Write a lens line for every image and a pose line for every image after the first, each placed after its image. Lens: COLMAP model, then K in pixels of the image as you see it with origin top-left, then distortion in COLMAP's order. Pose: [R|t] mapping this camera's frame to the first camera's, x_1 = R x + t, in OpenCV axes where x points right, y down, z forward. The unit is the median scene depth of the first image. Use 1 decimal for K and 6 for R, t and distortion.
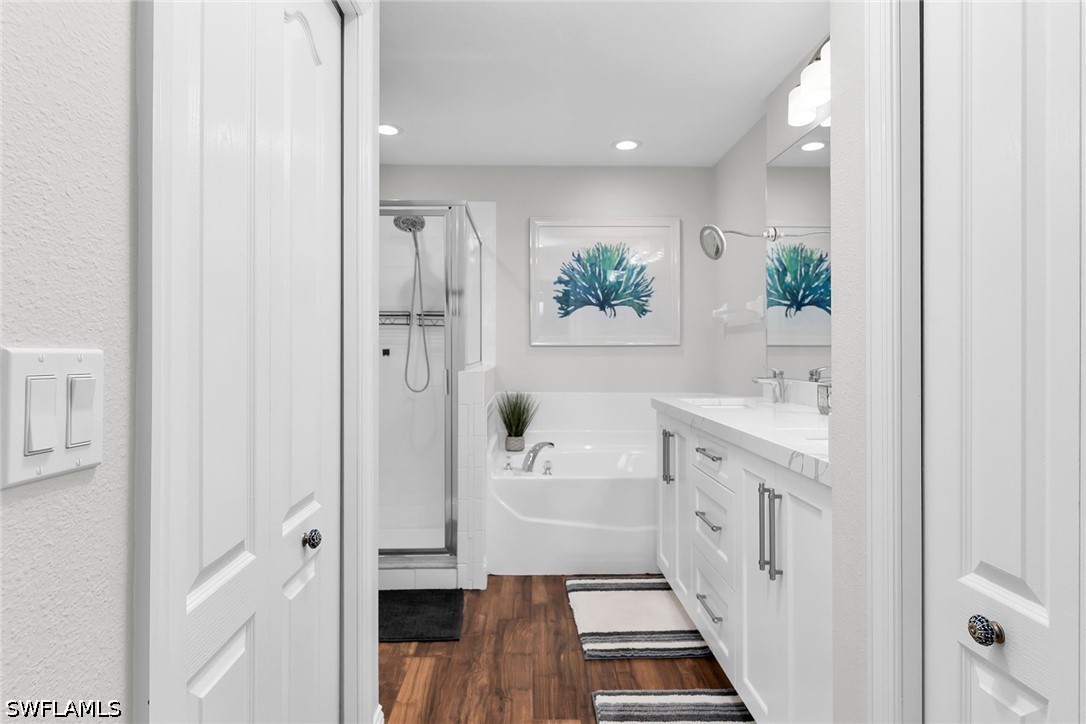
lens RADIAL K [[640.1, 0, 543.0], [0, 640.1, 362.0], [0, 0, 1]] dist [0.005300, 0.000671]
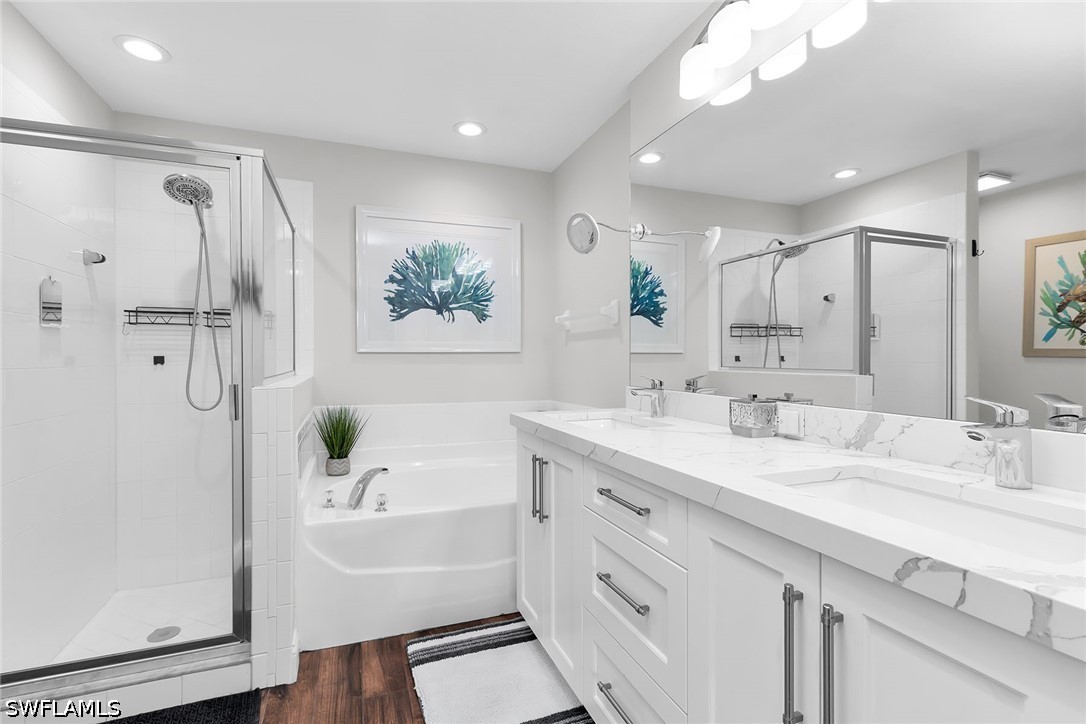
lens RADIAL K [[506.9, 0, 543.0], [0, 506.9, 362.0], [0, 0, 1]] dist [0.002740, 0.000122]
pose [[0.943195, -0.003742, 0.332219, -0.010424], [0.006403, 0.999956, -0.006916, -0.005951], [-0.332178, 0.008650, 0.943177, 0.273559]]
